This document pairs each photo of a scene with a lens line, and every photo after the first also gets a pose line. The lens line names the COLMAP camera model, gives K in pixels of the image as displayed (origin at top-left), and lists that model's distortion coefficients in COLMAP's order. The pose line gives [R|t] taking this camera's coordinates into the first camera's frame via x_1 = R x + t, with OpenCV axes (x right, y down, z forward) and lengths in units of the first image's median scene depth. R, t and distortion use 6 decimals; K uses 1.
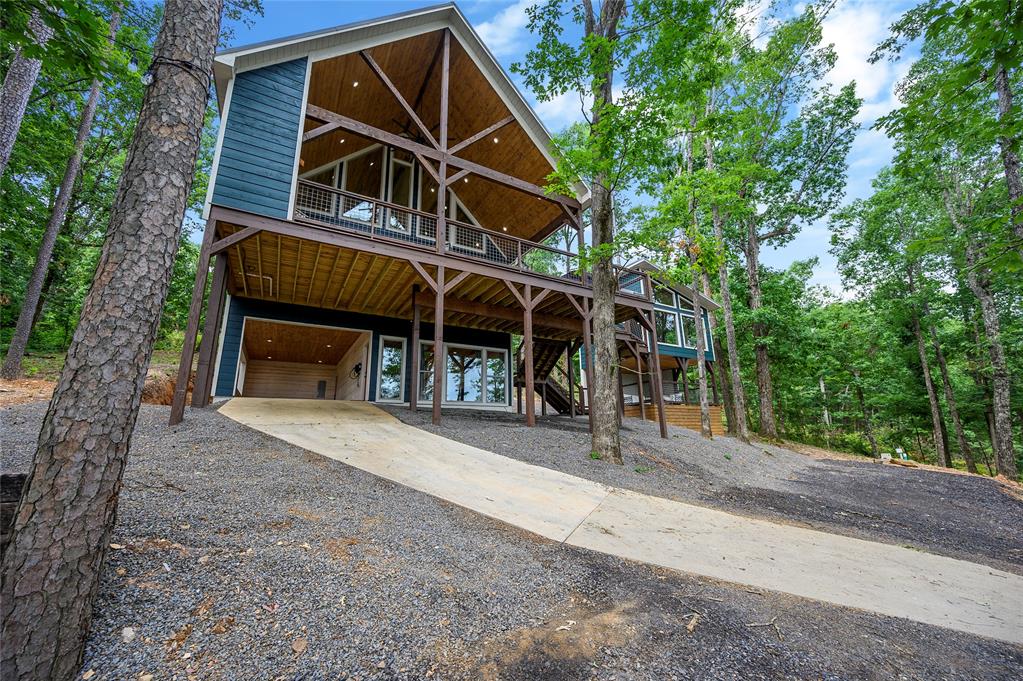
lens RADIAL K [[403.9, 0, 512.9], [0, 403.9, 335.1], [0, 0, 1]] dist [0.000653, 0.000085]
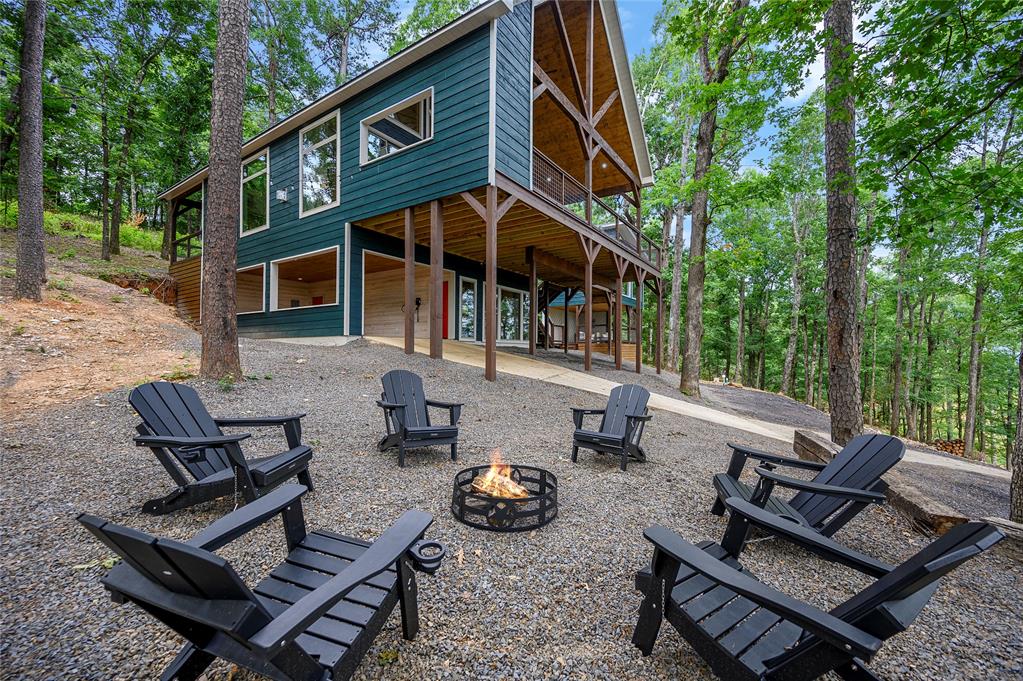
lens RADIAL K [[406.6, 0, 514.8], [0, 406.6, 352.5], [0, 0, 1]] dist [0.000269, -0.000121]
pose [[0.908322, 0.029796, 0.417209, -0.730724], [-0.134937, 0.965003, 0.224857, -0.074149], [-0.395909, -0.260539, 0.880554, -0.036546]]
